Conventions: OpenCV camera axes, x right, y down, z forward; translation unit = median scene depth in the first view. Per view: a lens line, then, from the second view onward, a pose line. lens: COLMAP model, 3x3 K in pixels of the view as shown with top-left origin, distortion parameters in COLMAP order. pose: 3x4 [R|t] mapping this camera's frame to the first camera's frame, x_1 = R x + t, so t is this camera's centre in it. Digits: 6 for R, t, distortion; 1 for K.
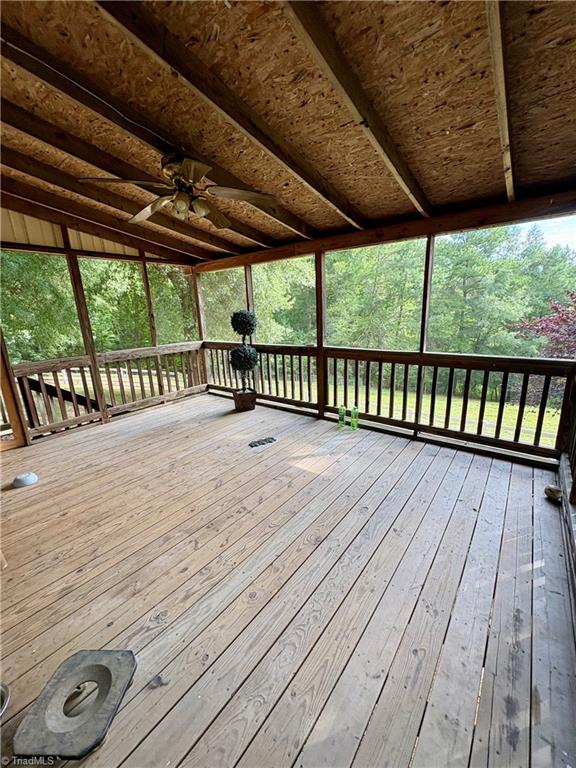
lens RADIAL K [[313.0, 0, 284.5], [0, 313.0, 364.1], [0, 0, 1]] dist [0.000688, 0.000082]
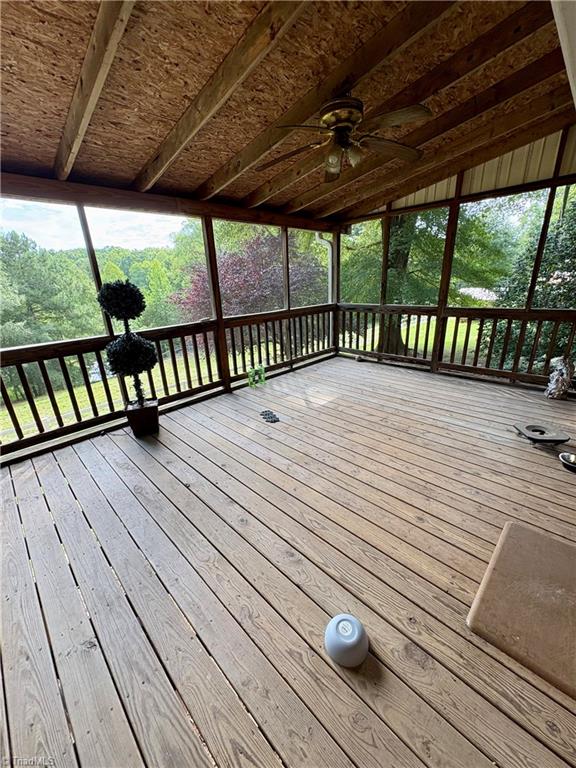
lens RADIAL K [[303.5, 0, 288.0], [0, 303.5, 384.0], [0, 0, 1]] dist [-0.000344, -0.000038]
pose [[0.108150, -0.297736, 0.948502, -0.808710], [0.203229, 0.940571, 0.272074, -0.079612], [-0.973140, 0.163339, 0.162231, 0.672366]]
